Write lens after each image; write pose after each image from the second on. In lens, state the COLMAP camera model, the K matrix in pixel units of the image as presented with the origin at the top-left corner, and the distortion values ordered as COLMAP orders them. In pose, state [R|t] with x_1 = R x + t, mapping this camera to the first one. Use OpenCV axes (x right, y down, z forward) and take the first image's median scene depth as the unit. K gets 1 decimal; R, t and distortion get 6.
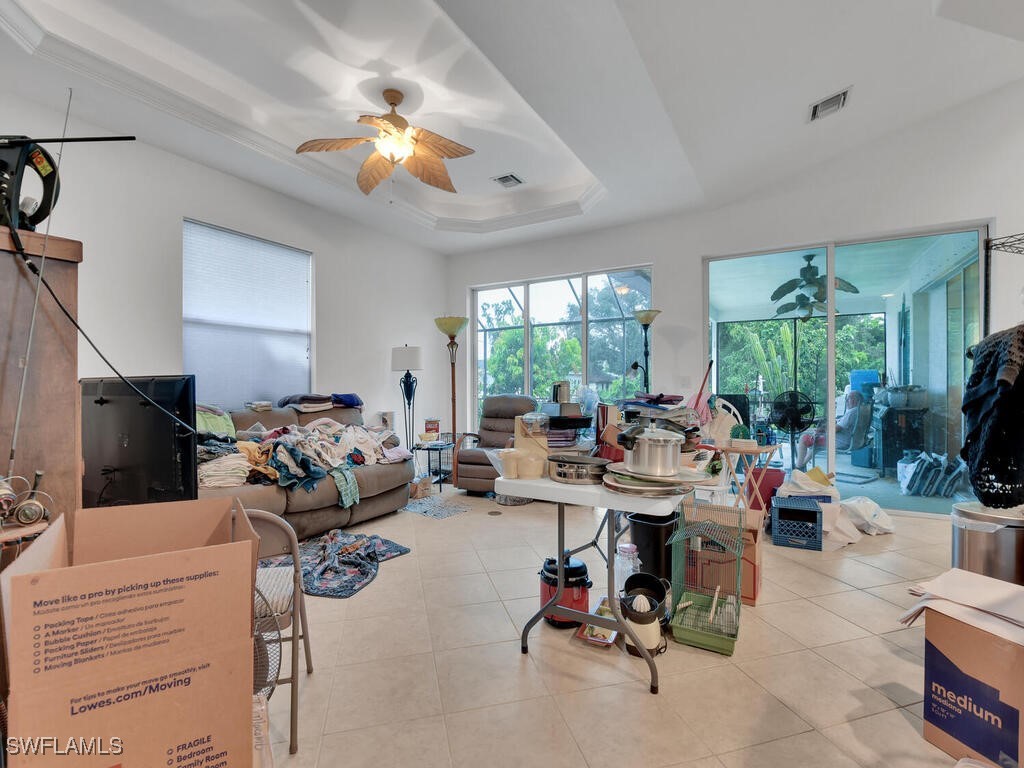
lens RADIAL K [[480.5, 0, 509.7], [0, 480.5, 385.2], [0, 0, 1]] dist [-0.001260, -0.000996]
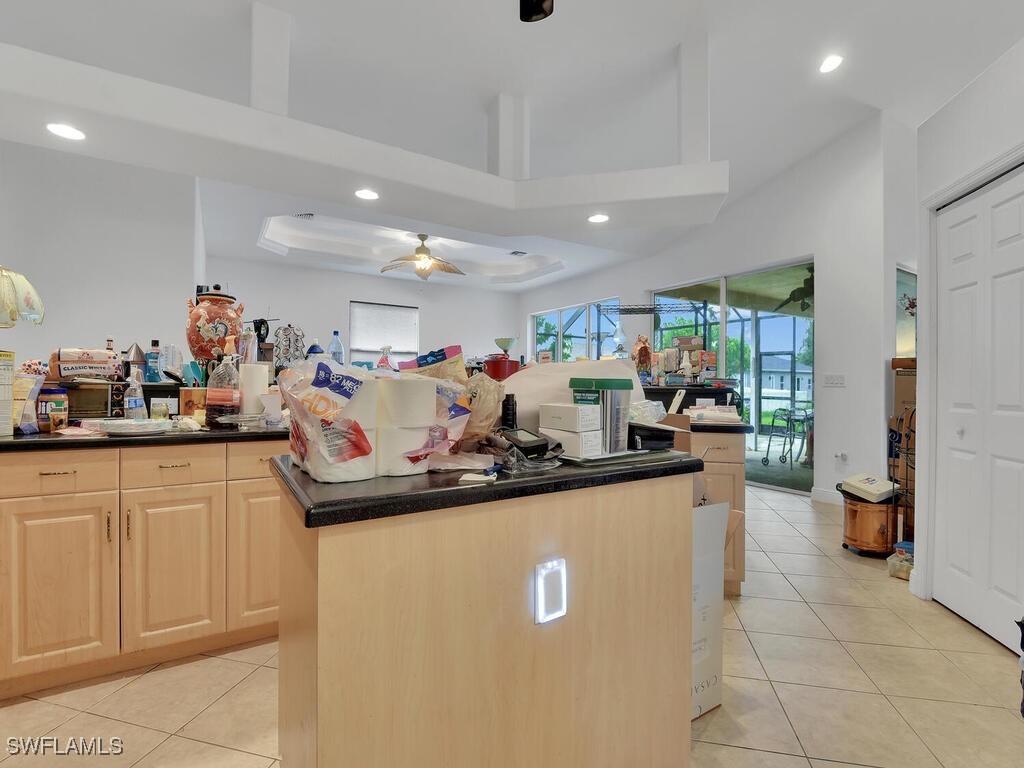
lens RADIAL K [[480.5, 0, 509.7], [0, 480.5, 385.2], [0, 0, 1]] dist [-0.001260, -0.000996]
pose [[0.890686, 0.007124, -0.454564, 0.722150], [-0.006828, 0.999974, 0.002294, 0.008960], [0.454568, 0.001061, 0.890711, -0.449487]]
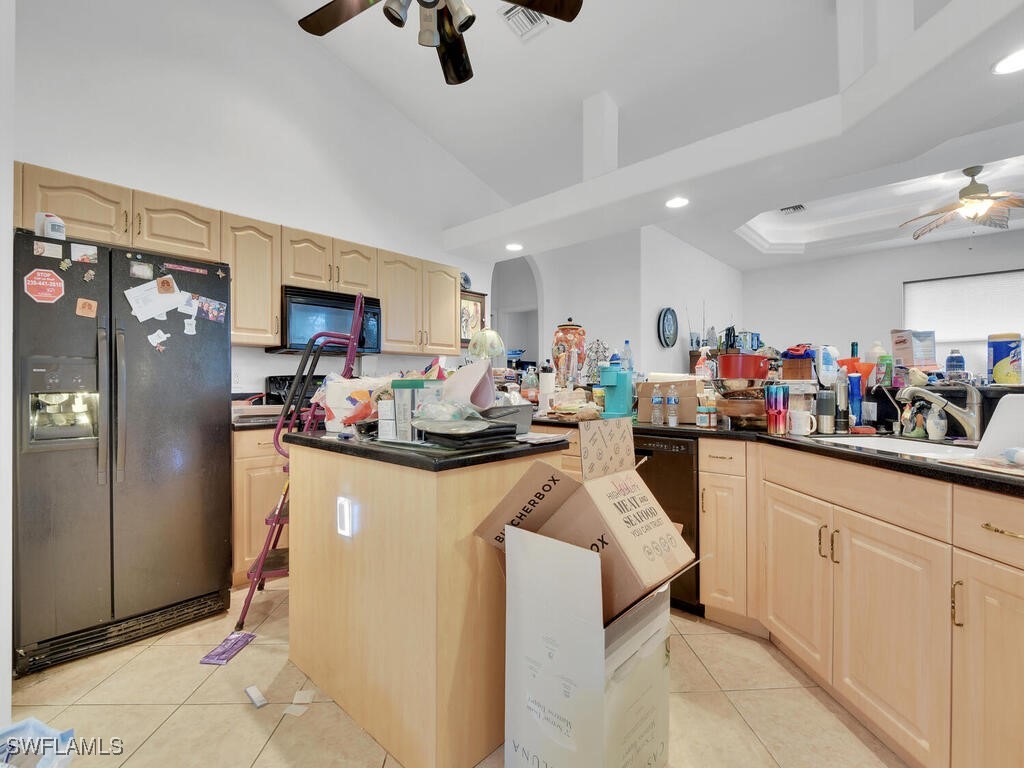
lens RADIAL K [[480.5, 0, 509.7], [0, 480.5, 385.2], [0, 0, 1]] dist [-0.001260, -0.000996]
pose [[-0.199116, -0.001429, -0.979975, 0.981771], [-0.001222, 0.999999, -0.001210, 0.009277], [0.979975, 0.000957, -0.199117, -0.007744]]
